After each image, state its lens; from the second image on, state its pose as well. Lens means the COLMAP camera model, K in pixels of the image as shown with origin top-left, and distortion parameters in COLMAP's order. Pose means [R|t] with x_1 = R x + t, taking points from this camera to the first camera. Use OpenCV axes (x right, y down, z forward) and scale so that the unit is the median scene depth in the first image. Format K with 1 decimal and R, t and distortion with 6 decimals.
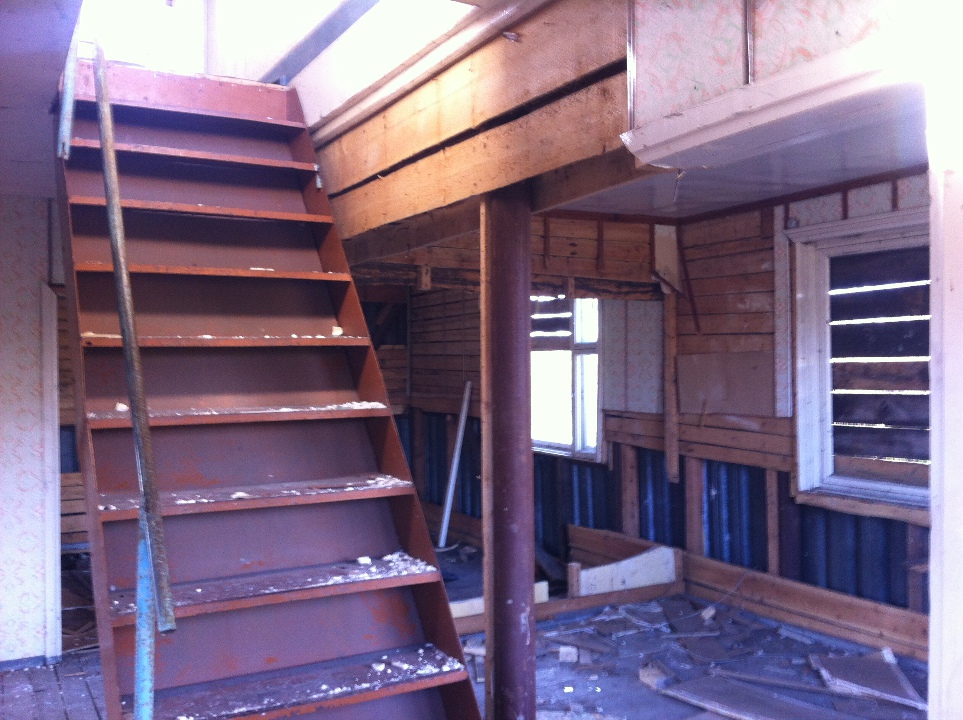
lens RADIAL K [[889.4, 0, 481.5], [0, 889.4, 360.0], [0, 0, 1]] dist [0.051144, -0.219582]
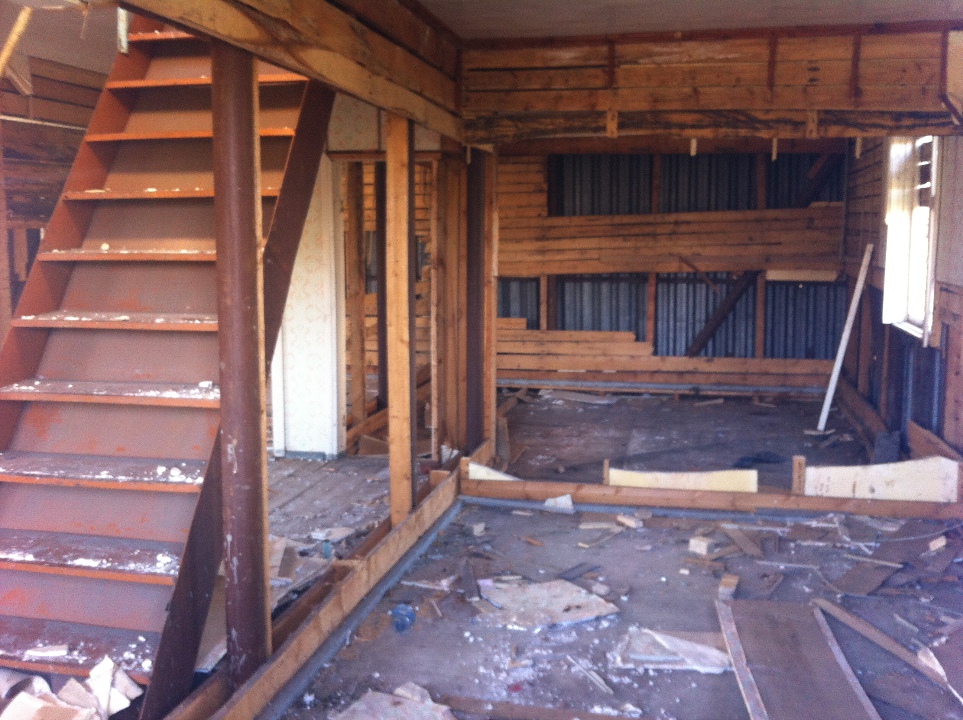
lens RADIAL K [[889.4, 0, 481.5], [0, 889.4, 360.0], [0, 0, 1]] dist [0.051144, -0.219582]
pose [[0.758062, 0.100743, -0.644354, 0.430732], [-0.002425, 0.988426, 0.151685, 0.009042], [0.652178, -0.113424, 0.749533, 0.182027]]
